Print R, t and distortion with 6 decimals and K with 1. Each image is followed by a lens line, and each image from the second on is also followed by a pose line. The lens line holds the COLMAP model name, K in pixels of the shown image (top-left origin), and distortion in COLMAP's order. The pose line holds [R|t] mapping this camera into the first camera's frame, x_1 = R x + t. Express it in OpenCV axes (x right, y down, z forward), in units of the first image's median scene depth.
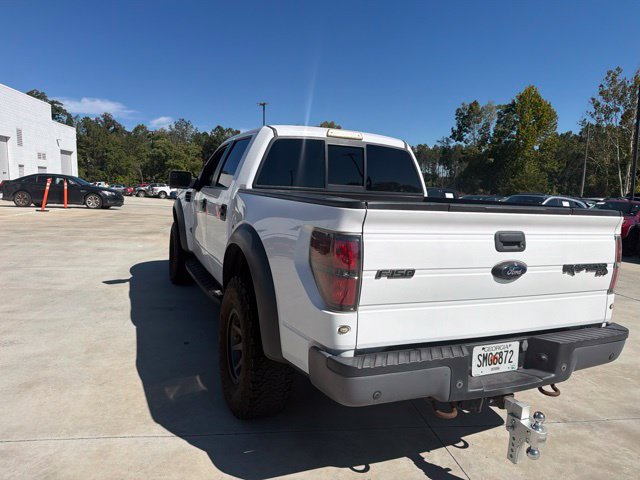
lens RADIAL K [[448.3, 0, 321.6], [0, 448.3, 239.6], [0, 0, 1]] dist [0.054339, -0.072260]
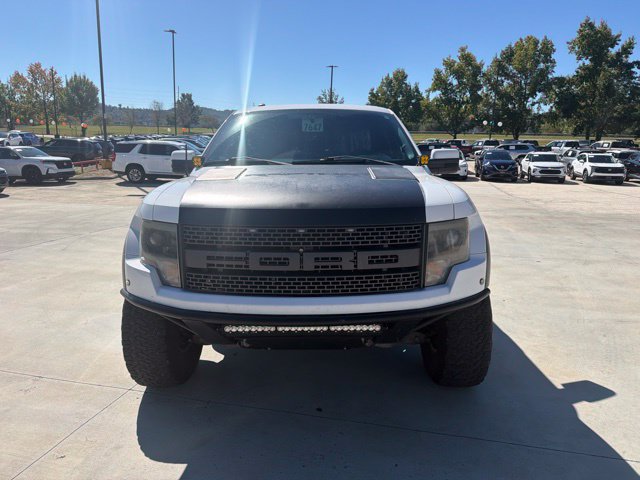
lens RADIAL K [[448.3, 0, 323.4], [0, 448.3, 233.3], [0, 0, 1]] dist [0.054339, -0.072260]
pose [[-0.911053, -0.123805, 0.393262, -0.355397], [0.006377, 0.949503, 0.313693, -0.204994], [-0.412240, 0.288298, -0.864258, 1.417831]]
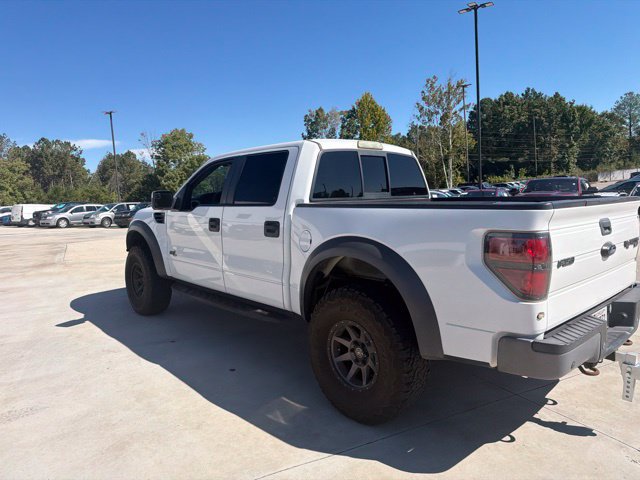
lens RADIAL K [[448.3, 0, 320.3], [0, 448.3, 239.0], [0, 0, 1]] dist [0.054339, -0.072260]
pose [[0.944825, -0.104639, 0.310413, -0.246862], [0.109019, 0.994034, 0.003255, -0.017815], [-0.308902, 0.030765, 0.950596, 0.019465]]
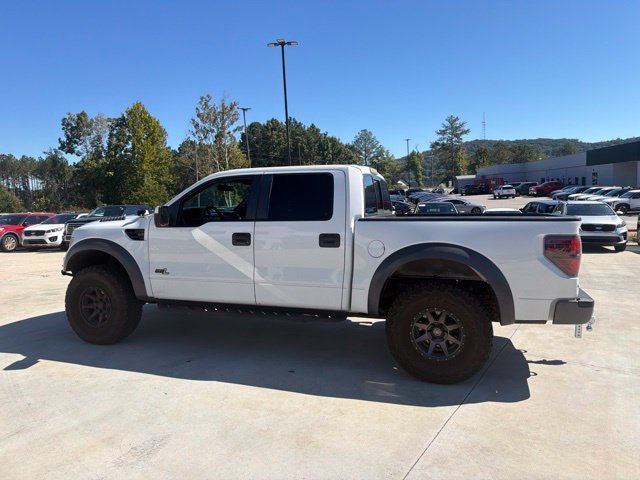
lens RADIAL K [[448.3, 0, 321.7], [0, 448.3, 238.1], [0, 0, 1]] dist [0.054339, -0.072260]
pose [[0.667145, -0.112688, 0.736356, -0.618785], [0.134105, 0.990510, 0.030081, -0.060546], [-0.732758, 0.078680, 0.675926, 0.145424]]
